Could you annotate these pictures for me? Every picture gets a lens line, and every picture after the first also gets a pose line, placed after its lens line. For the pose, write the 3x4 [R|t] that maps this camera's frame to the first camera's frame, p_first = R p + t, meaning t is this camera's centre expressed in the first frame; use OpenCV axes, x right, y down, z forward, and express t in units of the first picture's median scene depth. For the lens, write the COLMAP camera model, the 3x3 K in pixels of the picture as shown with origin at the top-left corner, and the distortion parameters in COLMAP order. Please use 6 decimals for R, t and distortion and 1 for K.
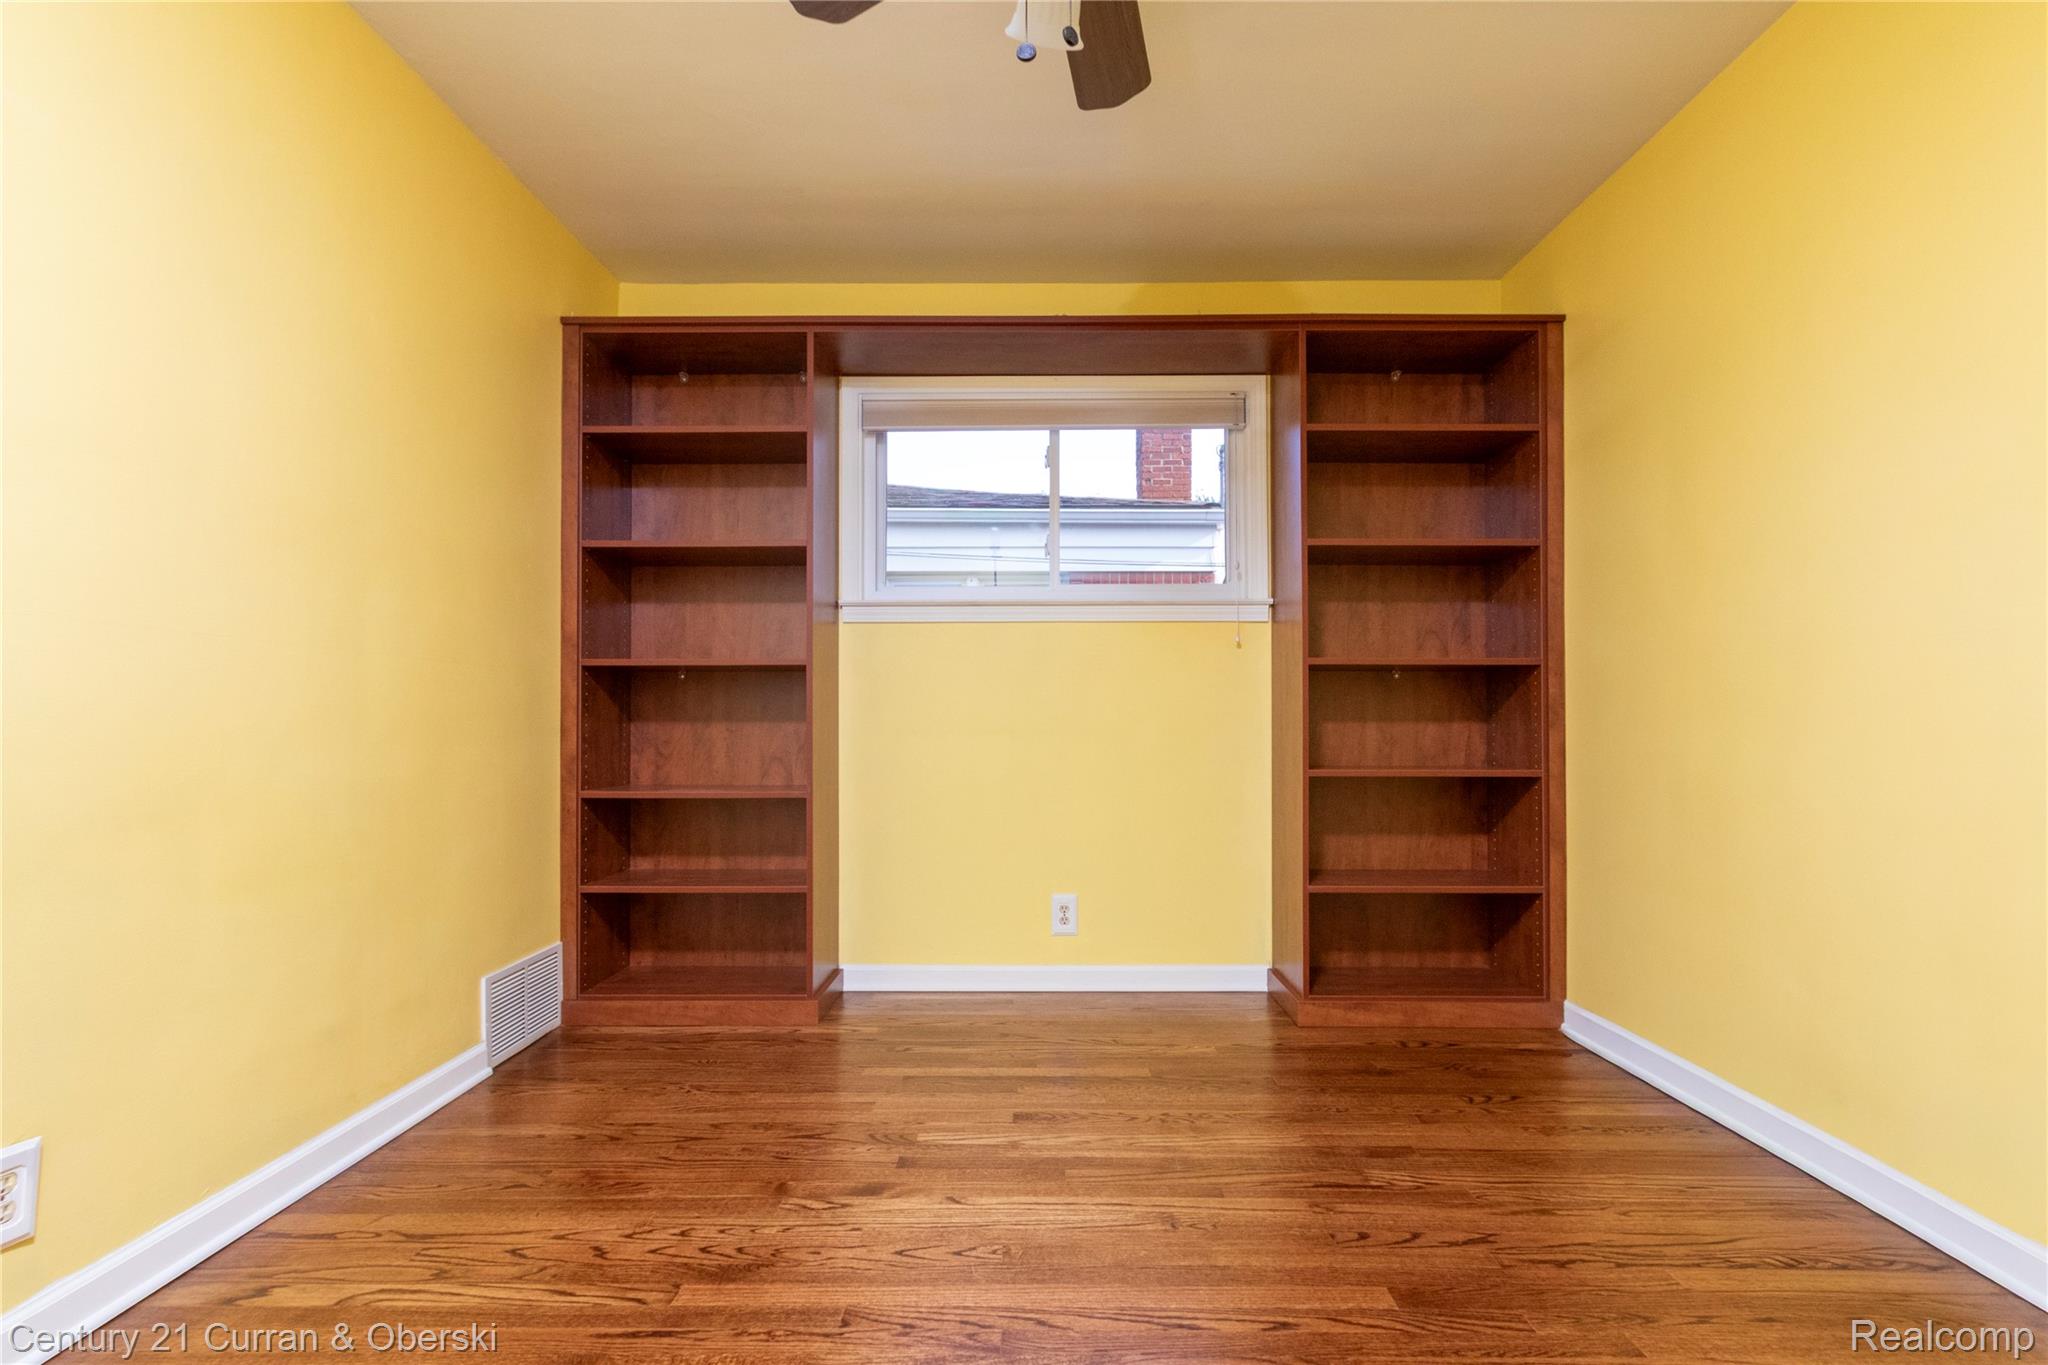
lens RADIAL K [[955.0, 0, 1020.6], [0, 955.0, 711.8], [0, 0, 1]] dist [-0.000078, 0.000296]
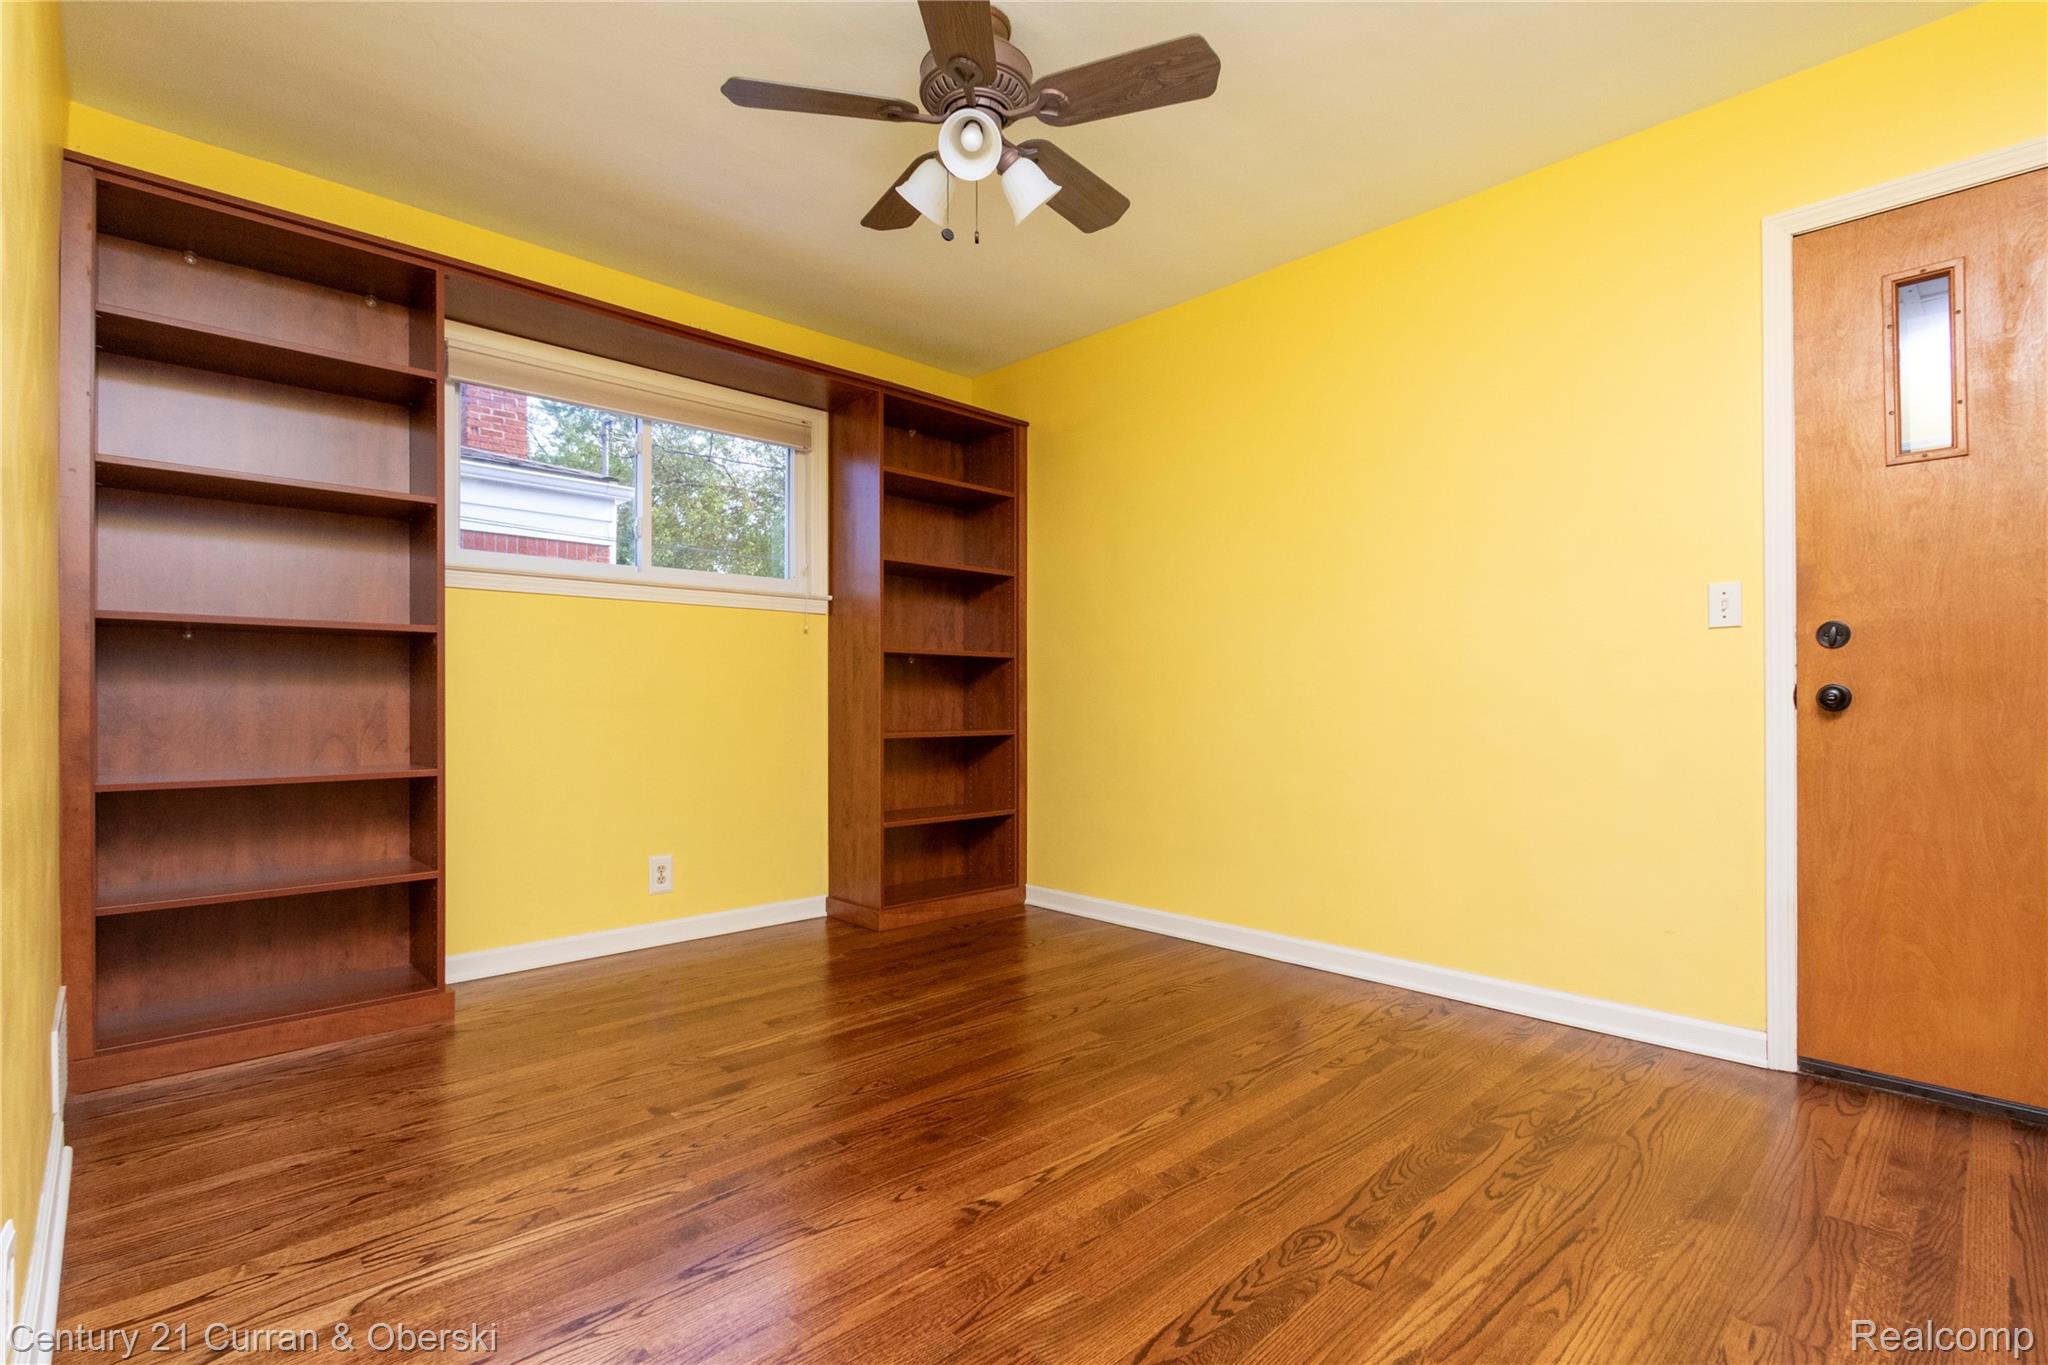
lens RADIAL K [[965.7, 0, 1029.9], [0, 965.7, 695.5], [0, 0, 1]] dist [-0.000022, 0.000225]
pose [[0.710906, 0.004666, 0.703271, -0.479999], [-0.010633, 0.999935, 0.004114, 0.001958], [-0.703206, -0.010402, 0.710910, -0.070491]]
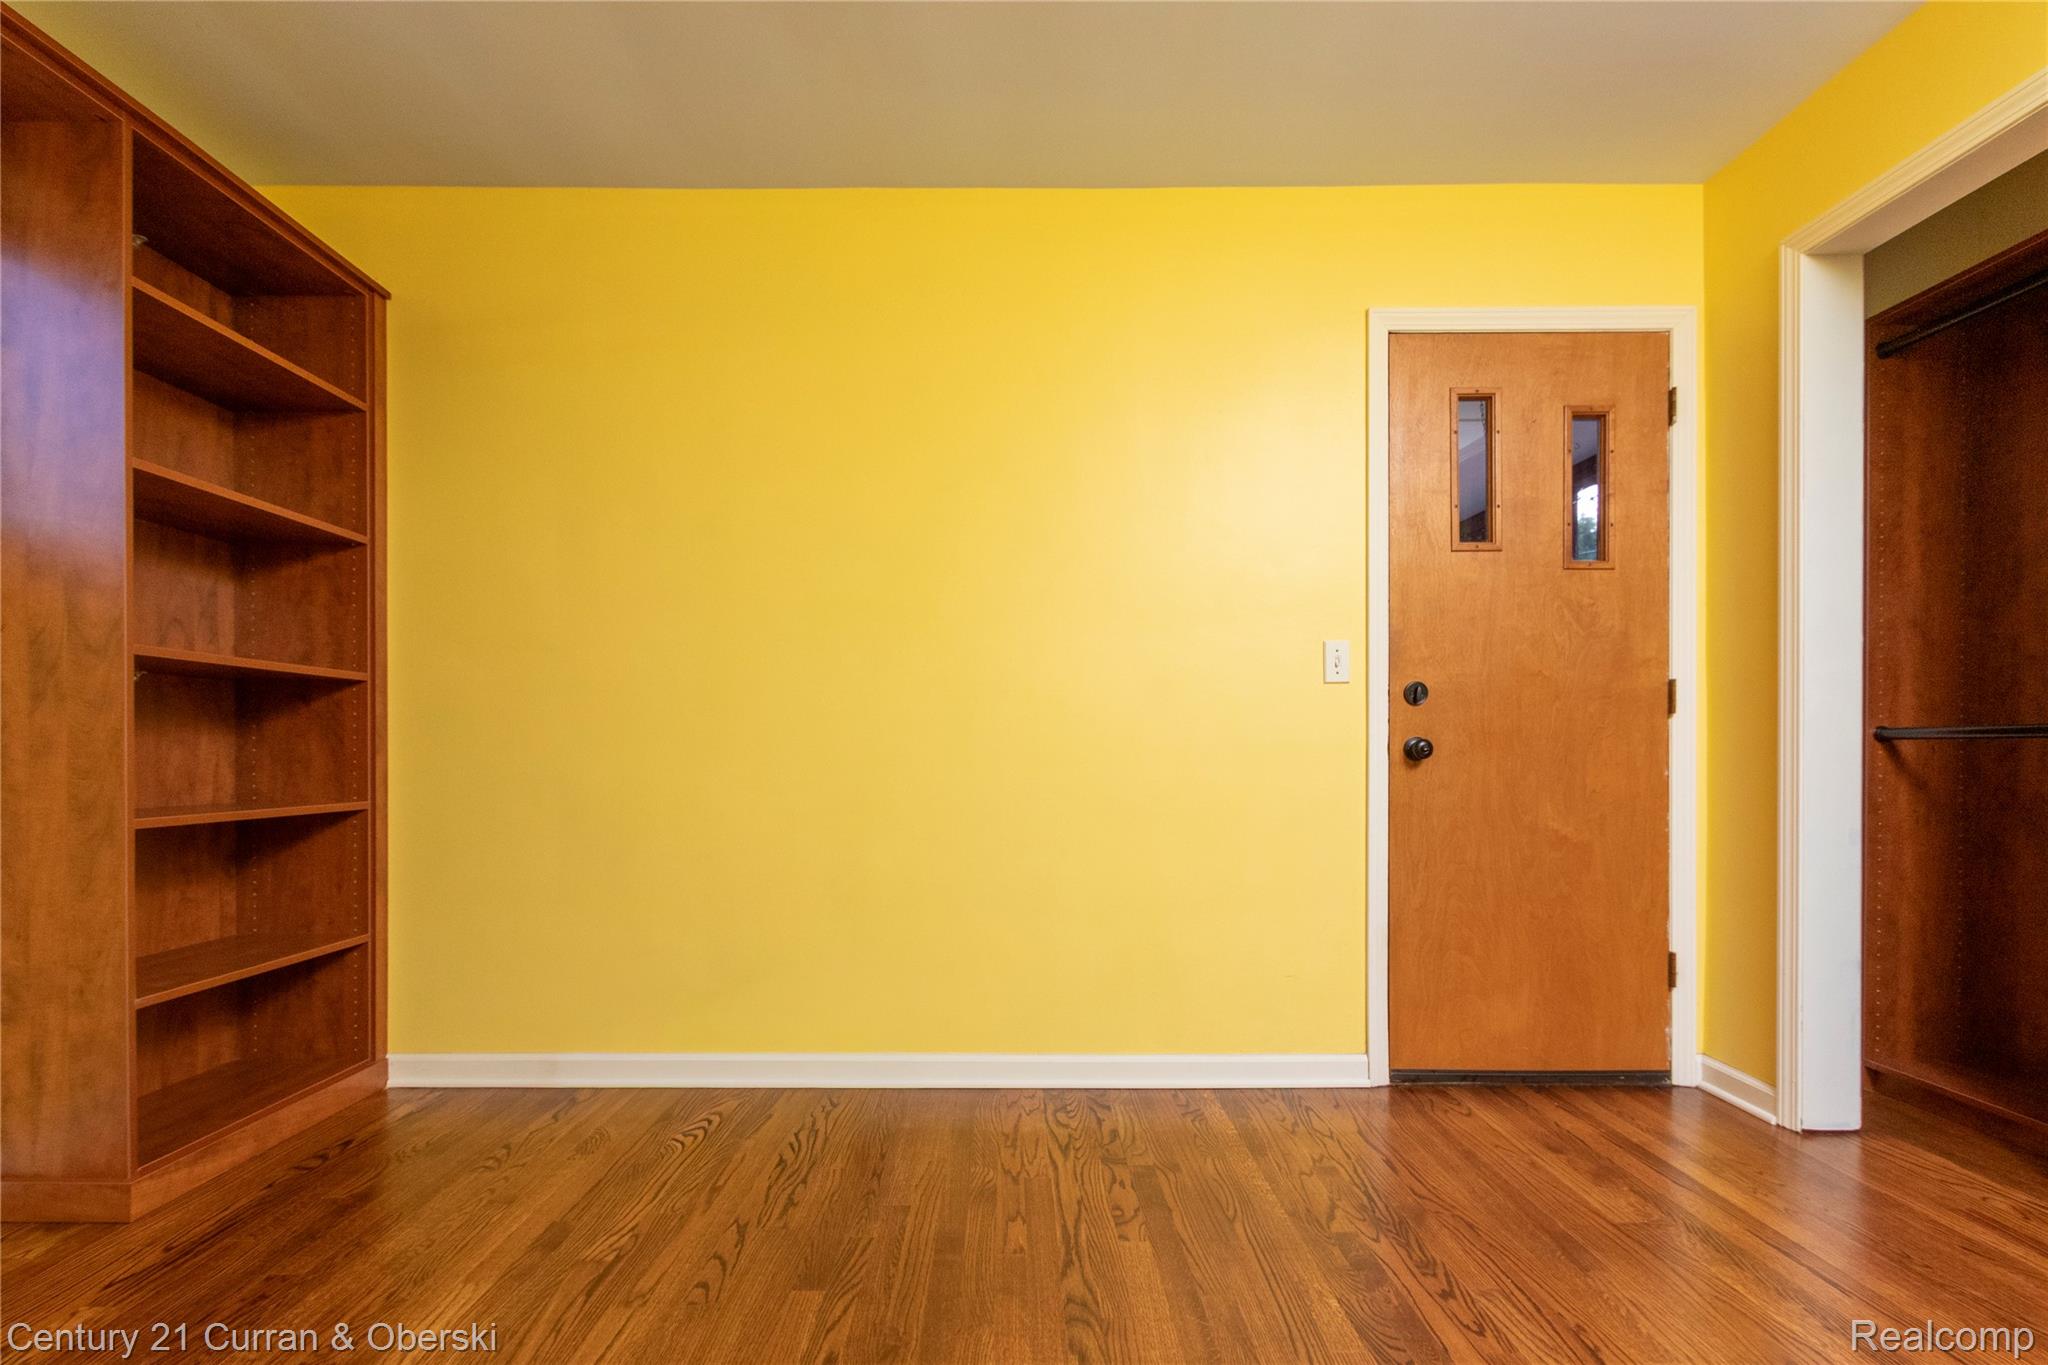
lens RADIAL K [[997.8, 0, 1020.0], [0, 997.8, 750.6], [0, 0, 1]] dist [-0.001069, -0.000072]
pose [[-0.016709, -0.001479, 0.999859, -0.378259], [-0.013738, 0.999905, 0.001250, 0.005578], [-0.999766, -0.013715, -0.016728, 0.417193]]
